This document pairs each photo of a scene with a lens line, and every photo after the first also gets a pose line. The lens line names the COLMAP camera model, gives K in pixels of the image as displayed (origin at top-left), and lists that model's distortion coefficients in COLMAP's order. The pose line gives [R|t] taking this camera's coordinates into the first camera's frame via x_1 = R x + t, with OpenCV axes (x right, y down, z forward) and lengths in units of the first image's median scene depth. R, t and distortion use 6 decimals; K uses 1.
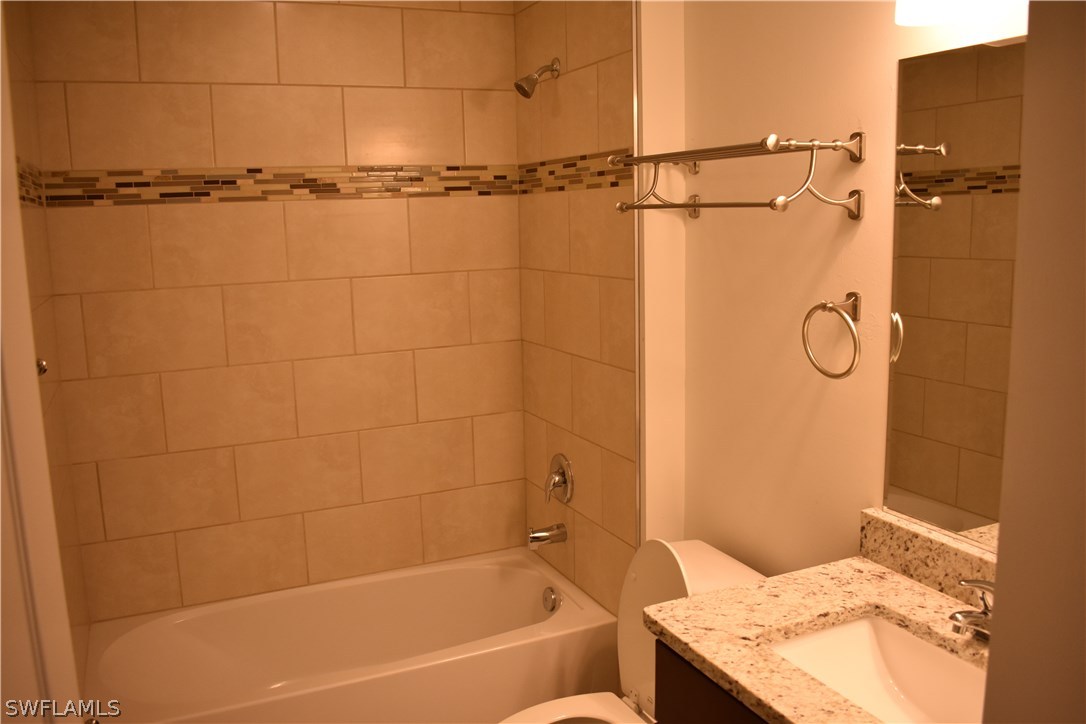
lens RADIAL K [[905.6, 0, 547.2], [0, 905.6, 365.2], [0, 0, 1]] dist [-0.098548, 0.027601]
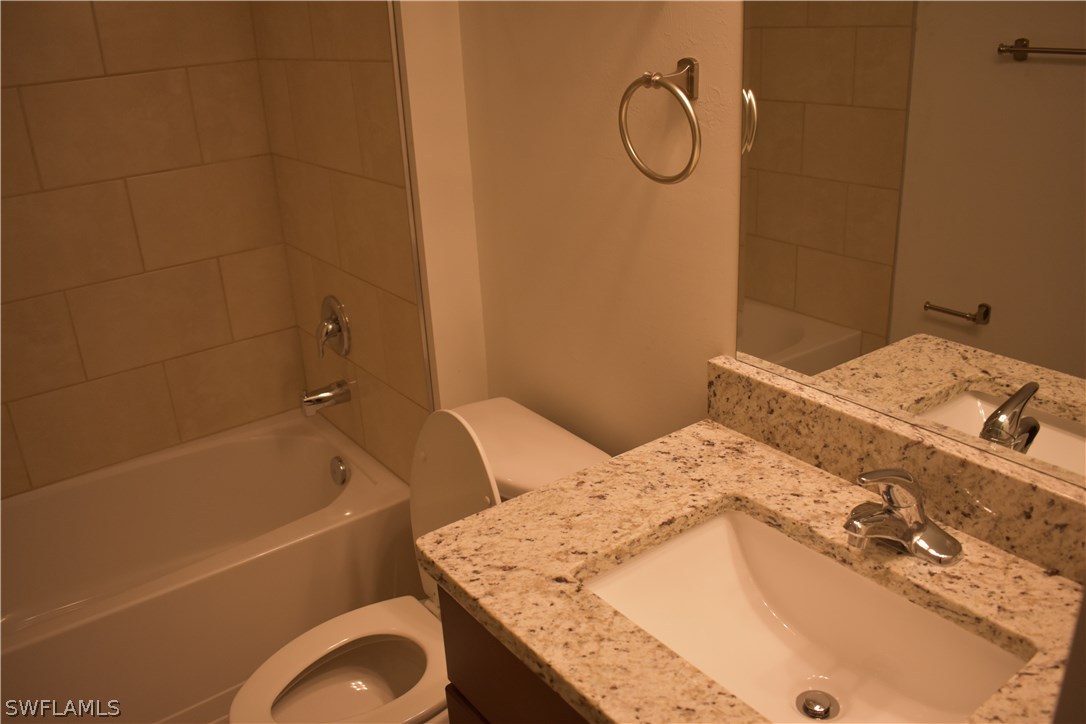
lens RADIAL K [[905.6, 0, 543.0], [0, 905.6, 358.8], [0, 0, 1]] dist [-0.098548, 0.027601]
pose [[0.979753, -0.098998, 0.174022, 0.088531], [0.061011, 0.975484, 0.211443, -0.006807], [-0.190688, -0.196545, 0.961773, 0.311195]]
